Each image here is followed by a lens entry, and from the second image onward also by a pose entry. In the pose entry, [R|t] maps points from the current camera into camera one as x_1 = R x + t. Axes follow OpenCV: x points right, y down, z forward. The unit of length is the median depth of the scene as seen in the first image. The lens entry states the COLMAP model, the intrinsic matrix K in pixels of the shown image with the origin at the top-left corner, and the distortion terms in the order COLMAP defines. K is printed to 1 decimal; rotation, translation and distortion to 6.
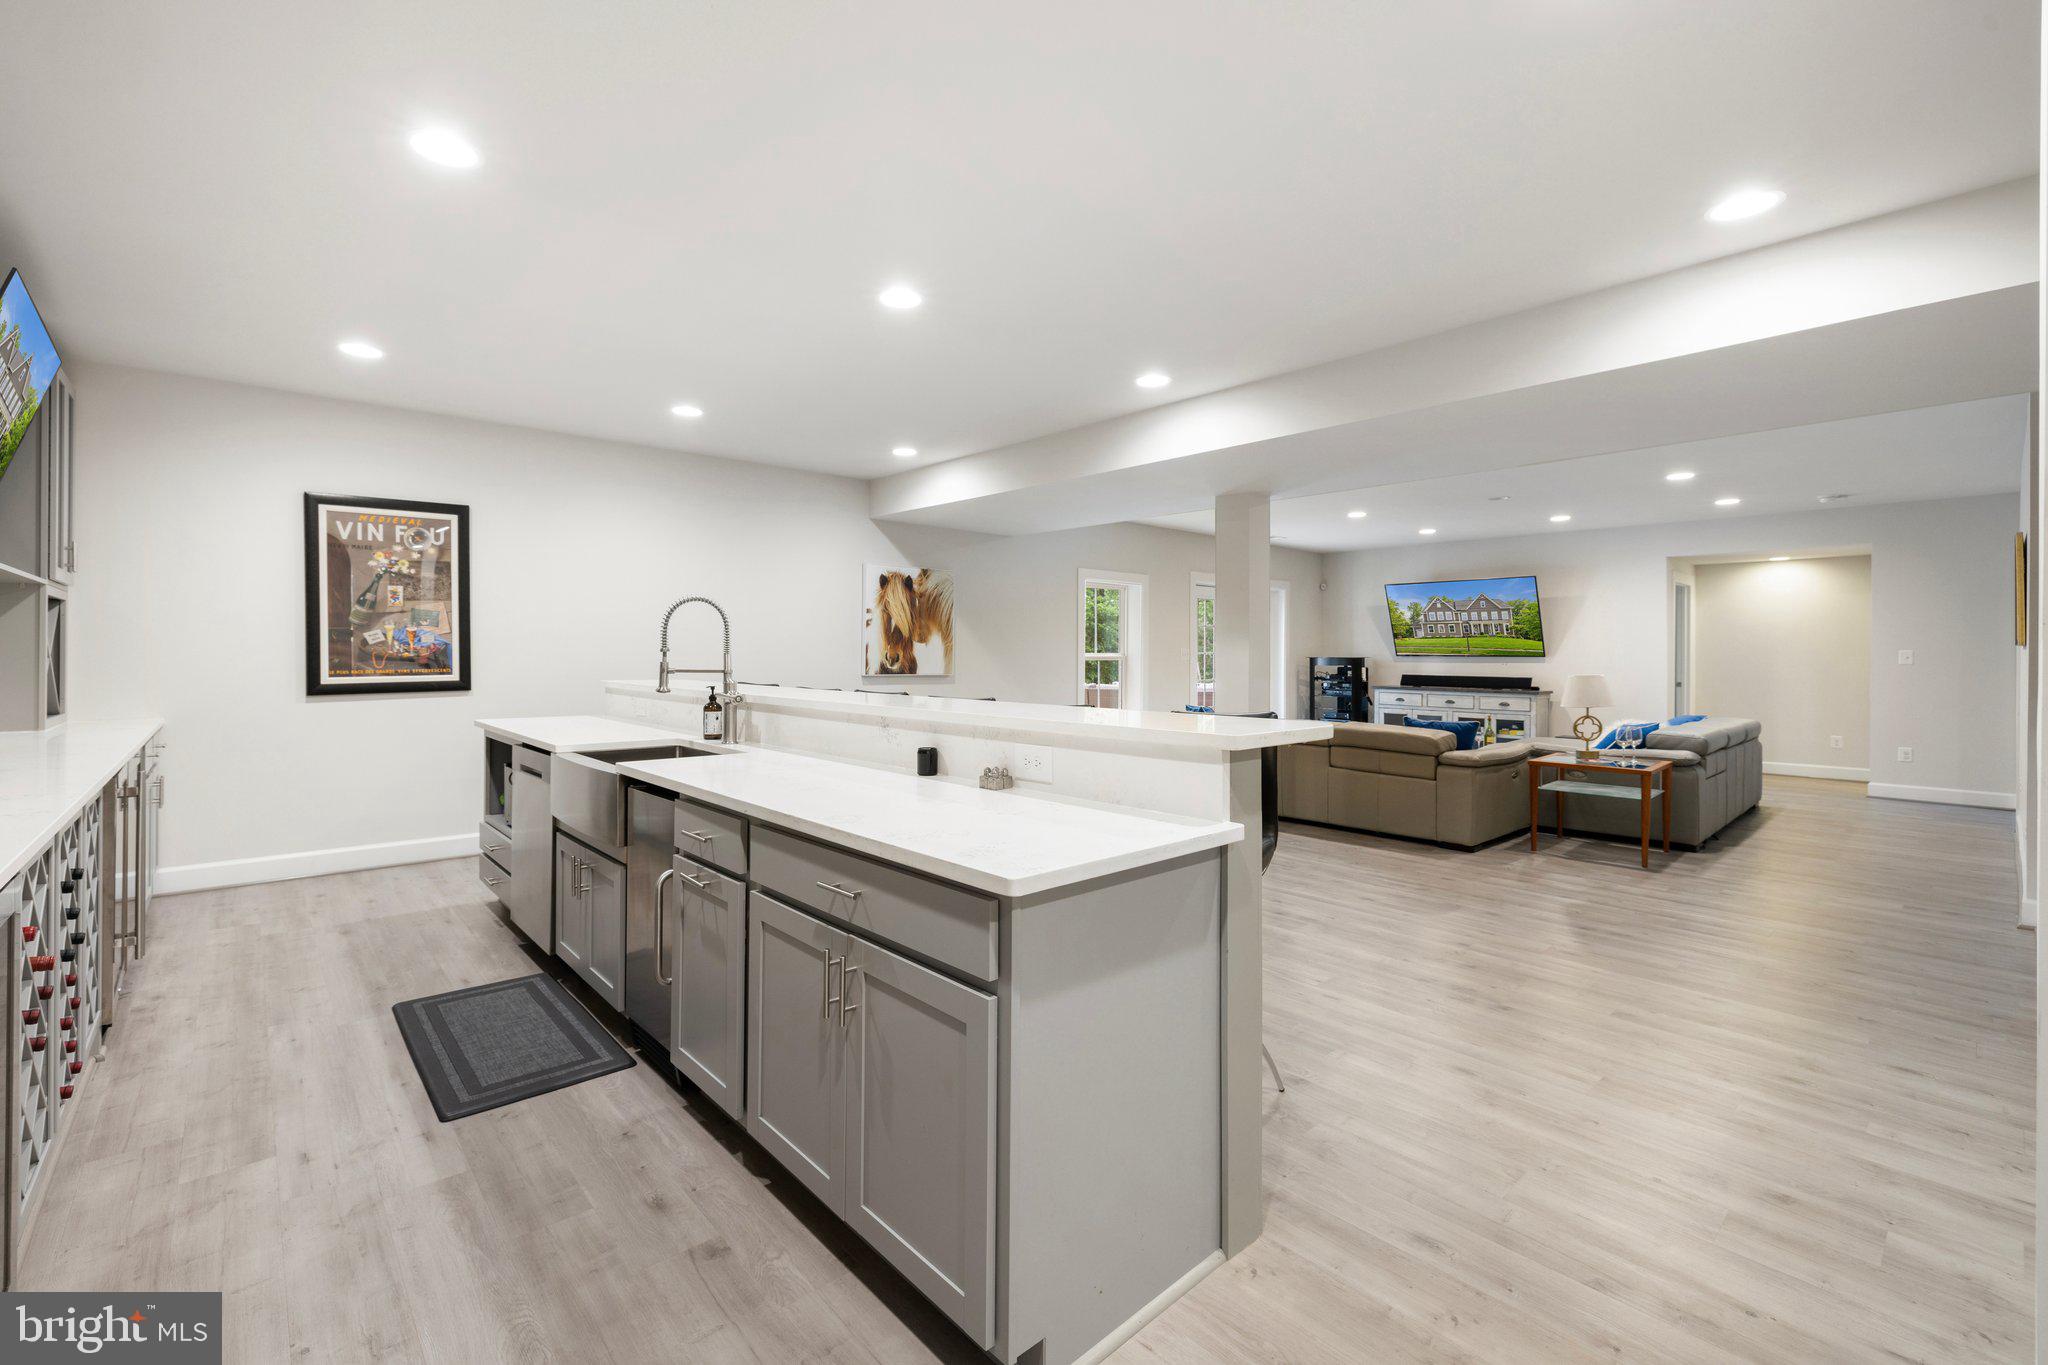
lens RADIAL K [[858.3, 0, 961.7], [0, 858.3, 639.3], [0, 0, 1]] dist [-0.001543, -0.000711]
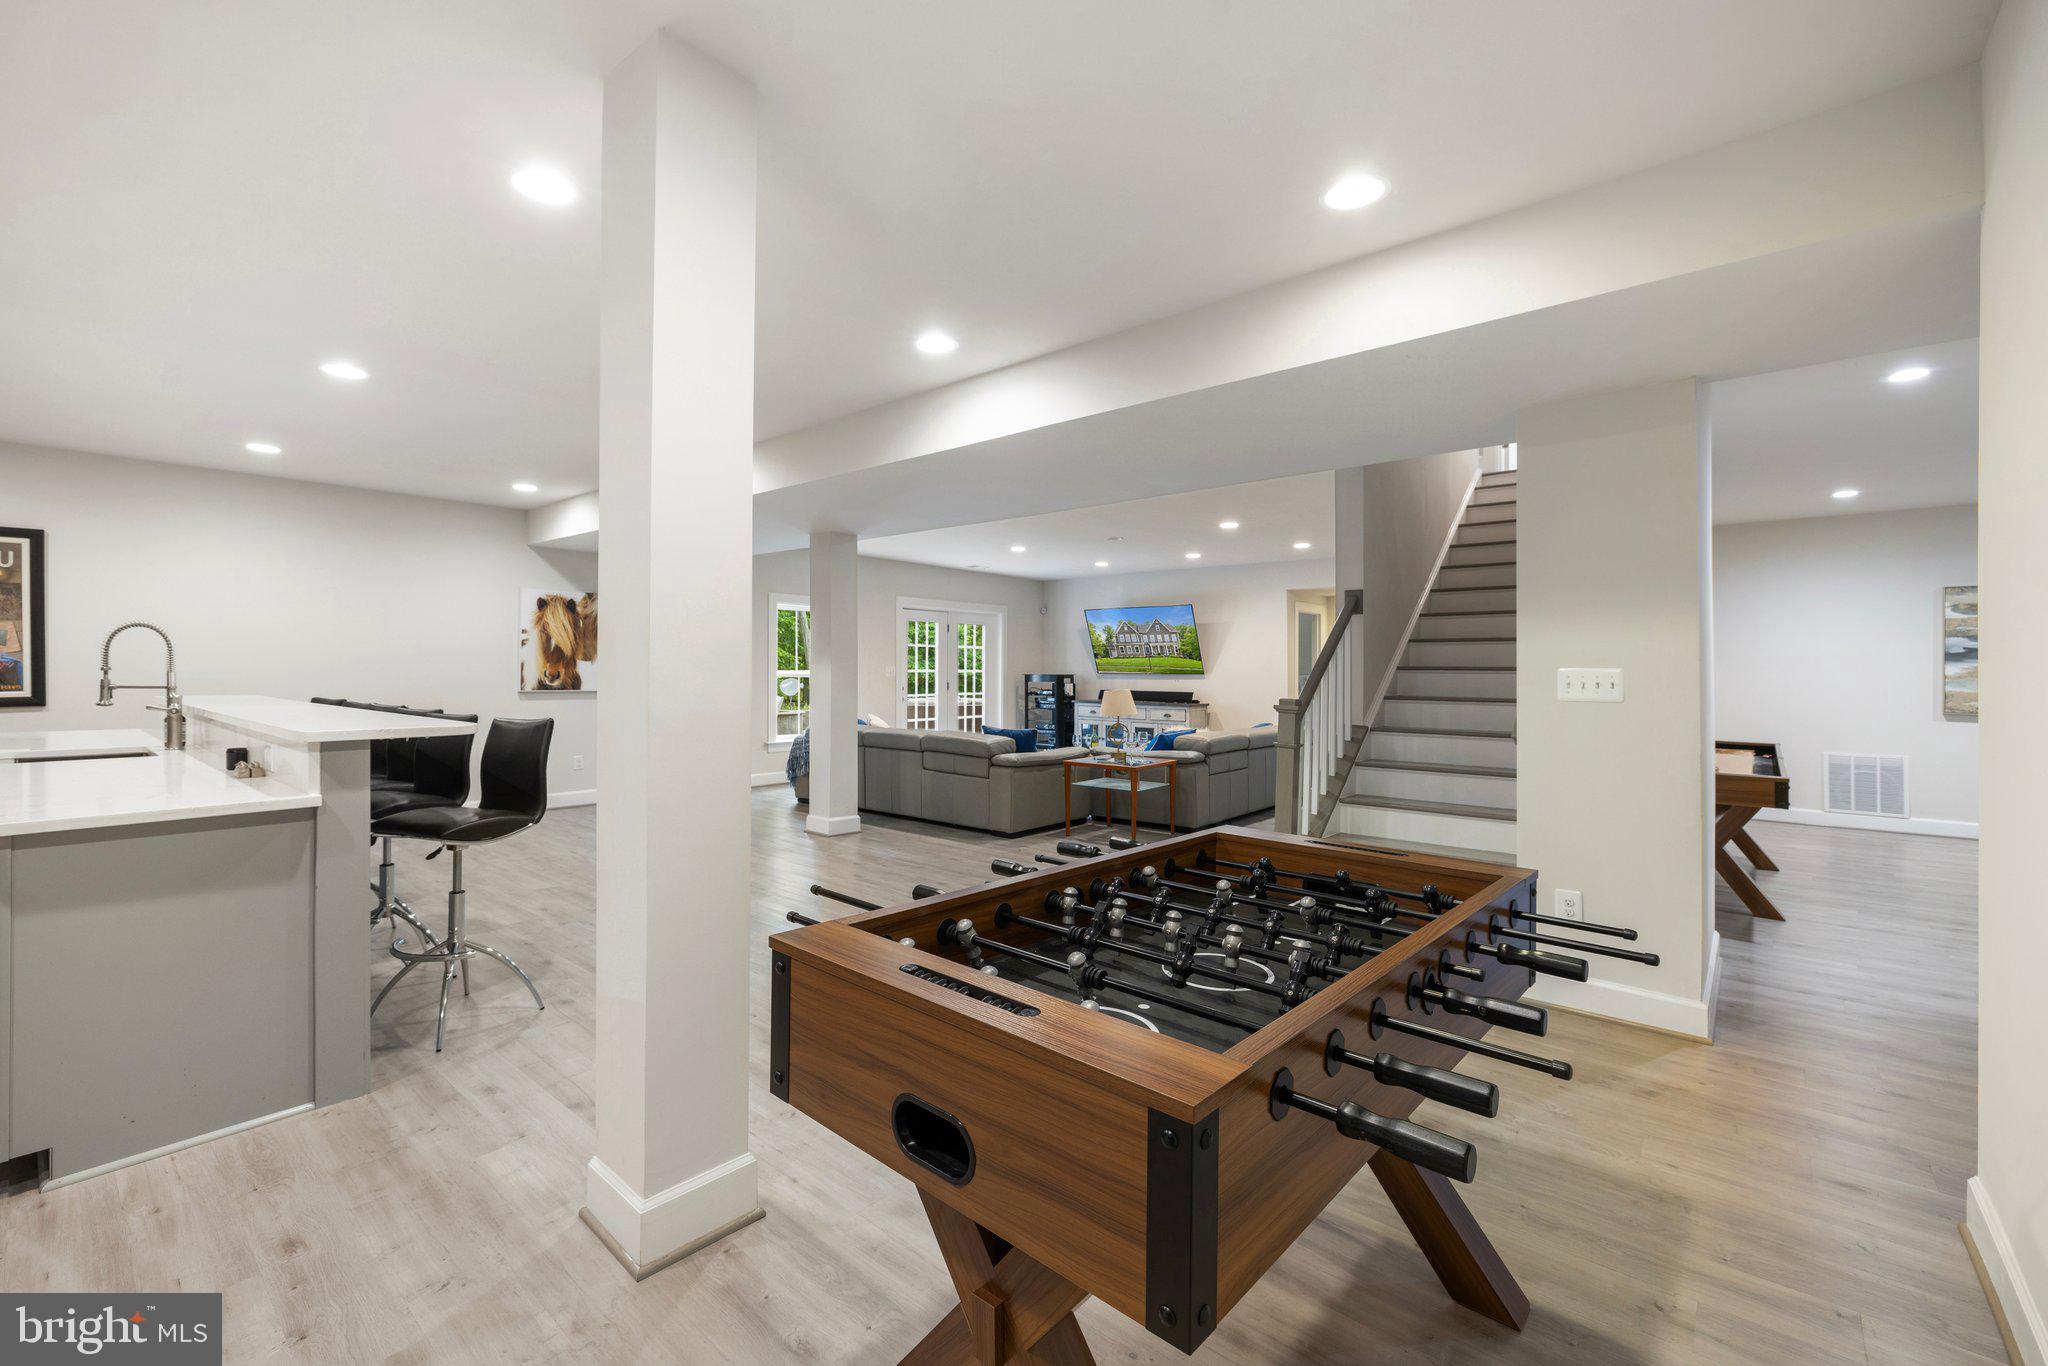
lens RADIAL K [[858.3, 0, 1012.4], [0, 858.3, 665.3], [0, 0, 1]] dist [-0.001543, -0.000711]
pose [[0.991505, 0.002240, 0.130049, 0.351070], [-0.003734, 0.999930, 0.011244, -0.004766], [-0.130015, -0.011634, 0.991444, -0.146240]]
